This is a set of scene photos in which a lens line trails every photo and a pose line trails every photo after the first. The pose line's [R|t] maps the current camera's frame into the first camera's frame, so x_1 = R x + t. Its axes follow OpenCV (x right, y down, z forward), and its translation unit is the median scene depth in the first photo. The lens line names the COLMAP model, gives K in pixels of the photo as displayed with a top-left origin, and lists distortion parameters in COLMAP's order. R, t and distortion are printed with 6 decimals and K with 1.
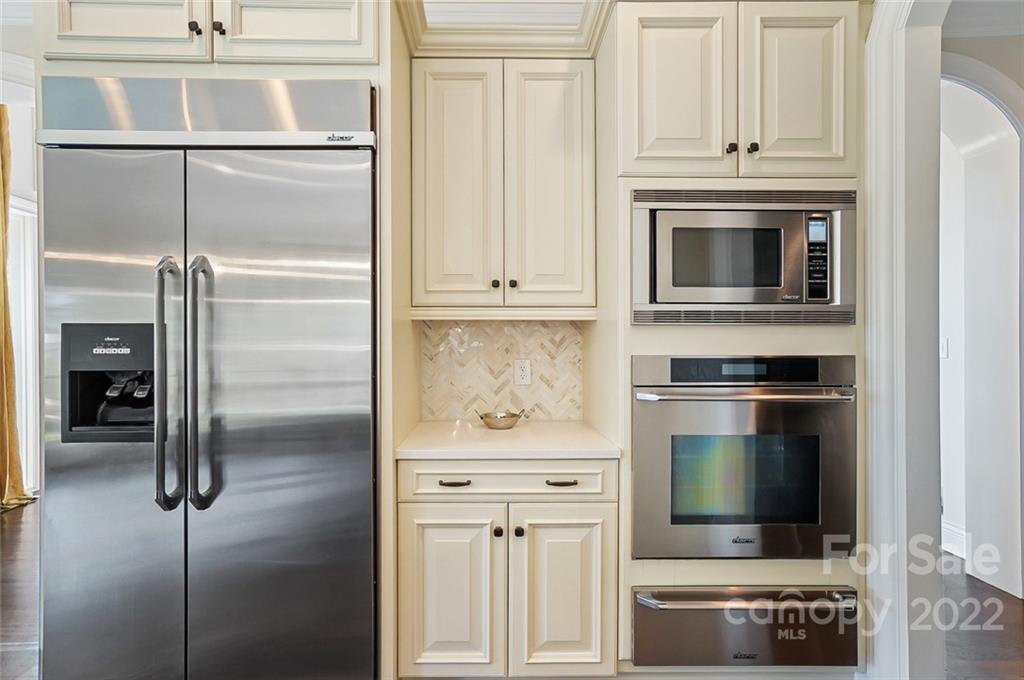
lens RADIAL K [[442.9, 0, 512.0], [0, 442.9, 338.3], [0, 0, 1]] dist [-0.007912, 0.003972]
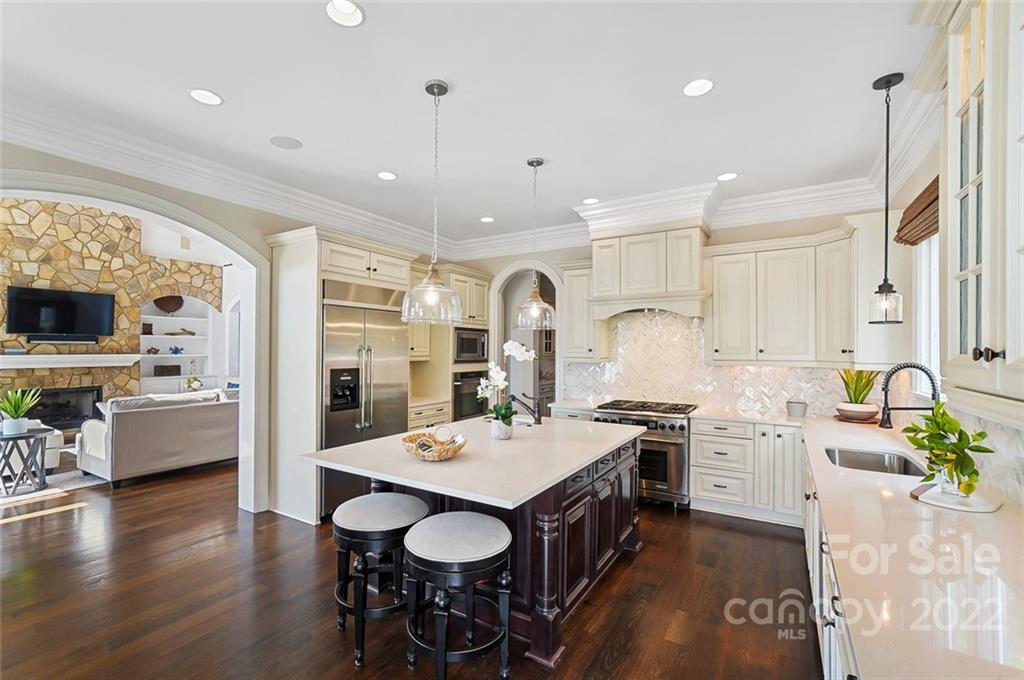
lens RADIAL K [[442.9, 0, 504.8], [0, 442.9, 342.3], [0, 0, 1]] dist [-0.007912, 0.003972]
pose [[0.533897, 0.018236, 0.845353, -2.575618], [-0.010853, 0.999833, -0.014714, -0.158417], [-0.845480, -0.001319, 0.534006, -1.295057]]
